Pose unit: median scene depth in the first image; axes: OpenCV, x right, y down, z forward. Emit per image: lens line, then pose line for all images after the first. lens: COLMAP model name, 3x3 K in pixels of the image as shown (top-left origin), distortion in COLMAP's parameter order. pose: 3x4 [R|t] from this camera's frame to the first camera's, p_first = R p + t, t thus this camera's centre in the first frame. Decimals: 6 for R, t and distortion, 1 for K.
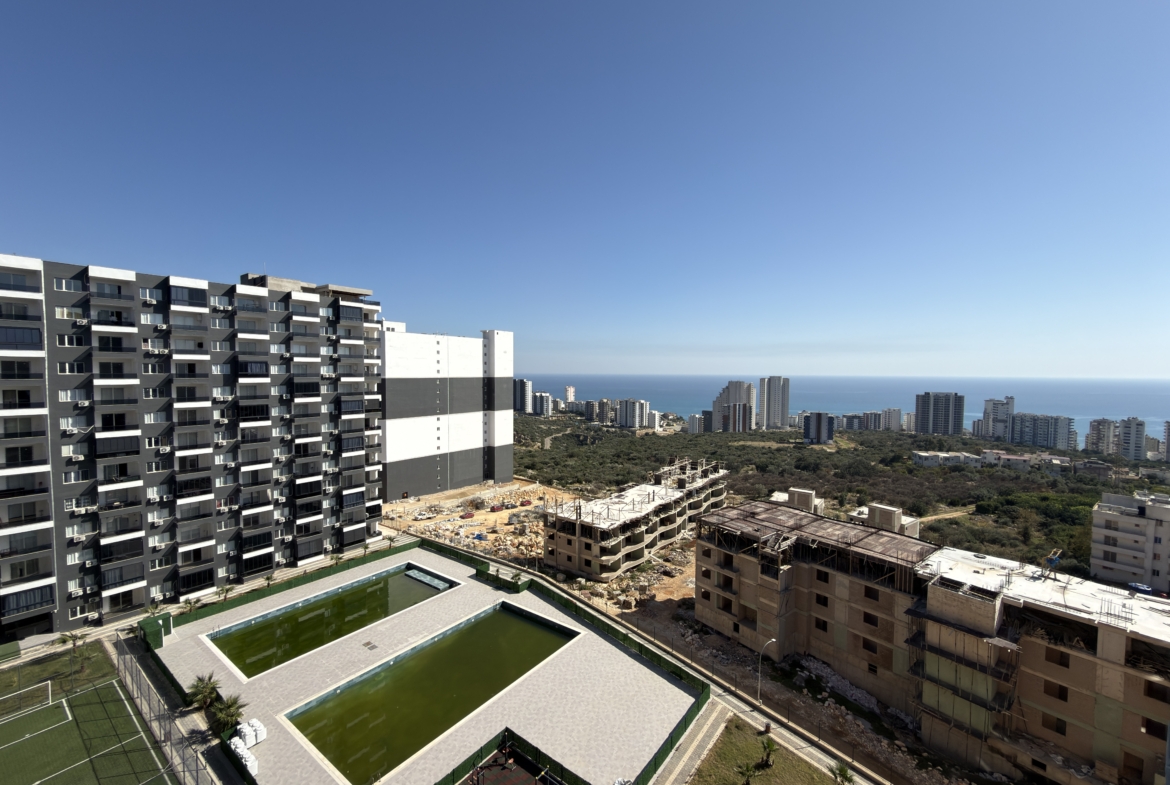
lens RADIAL K [[464.6, 0, 586.2], [0, 464.6, 391.5], [0, 0, 1]] dist [0.001181, -0.000333]
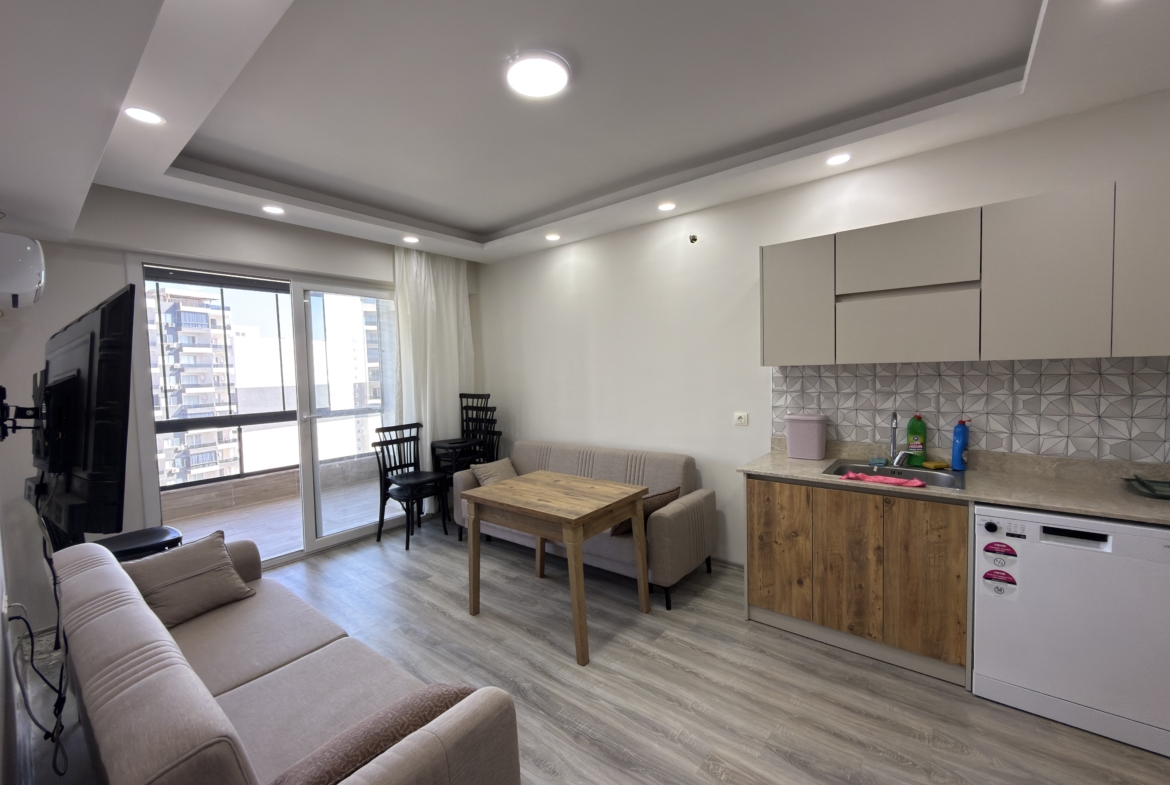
lens RADIAL K [[464.6, 0, 586.2], [0, 464.6, 391.5], [0, 0, 1]] dist [0.001181, -0.000333]
pose [[0.969421, -0.042458, 0.241702, 0.024296], [0.042304, 0.999088, 0.005829, 0.004121], [-0.241729, 0.004574, 0.970333, -0.100895]]
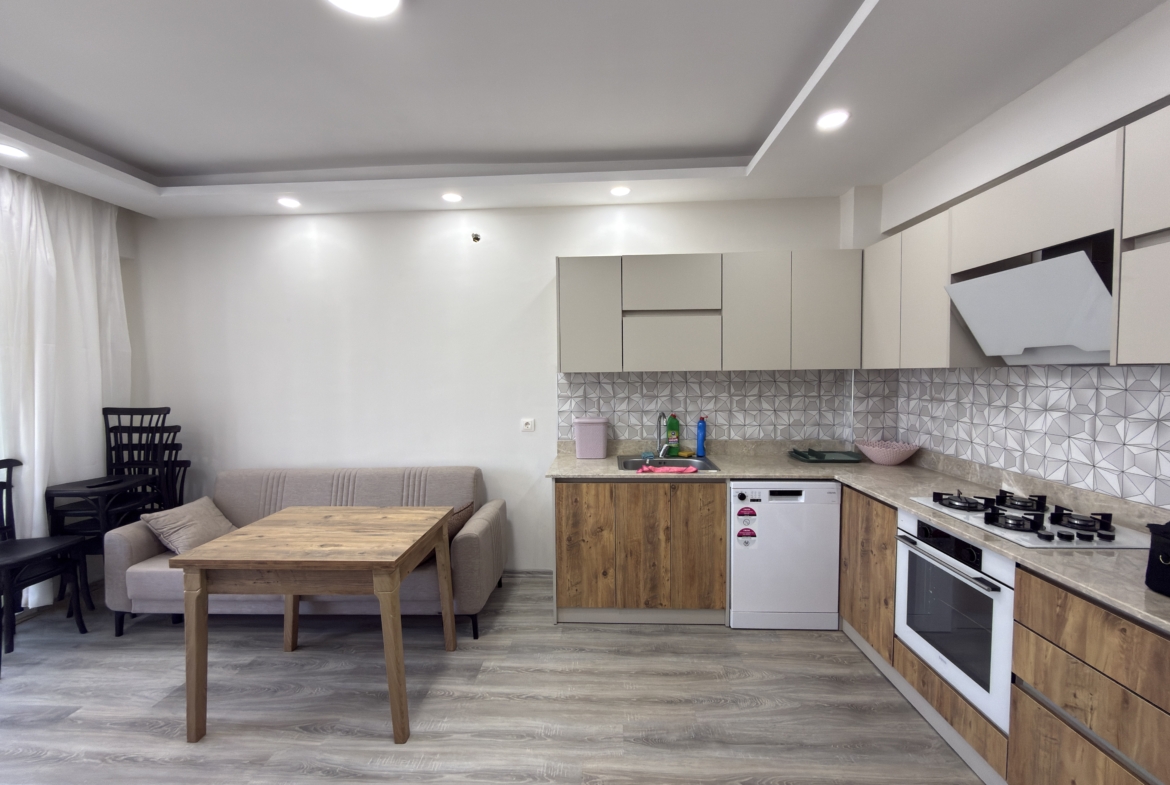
lens RADIAL K [[464.6, 0, 586.2], [0, 464.6, 391.5], [0, 0, 1]] dist [0.001181, -0.000333]
pose [[0.641176, -0.044490, 0.766103, 0.018388], [0.047898, 0.998692, 0.017910, 0.003877], [-0.765898, 0.025211, 0.642468, -0.093902]]
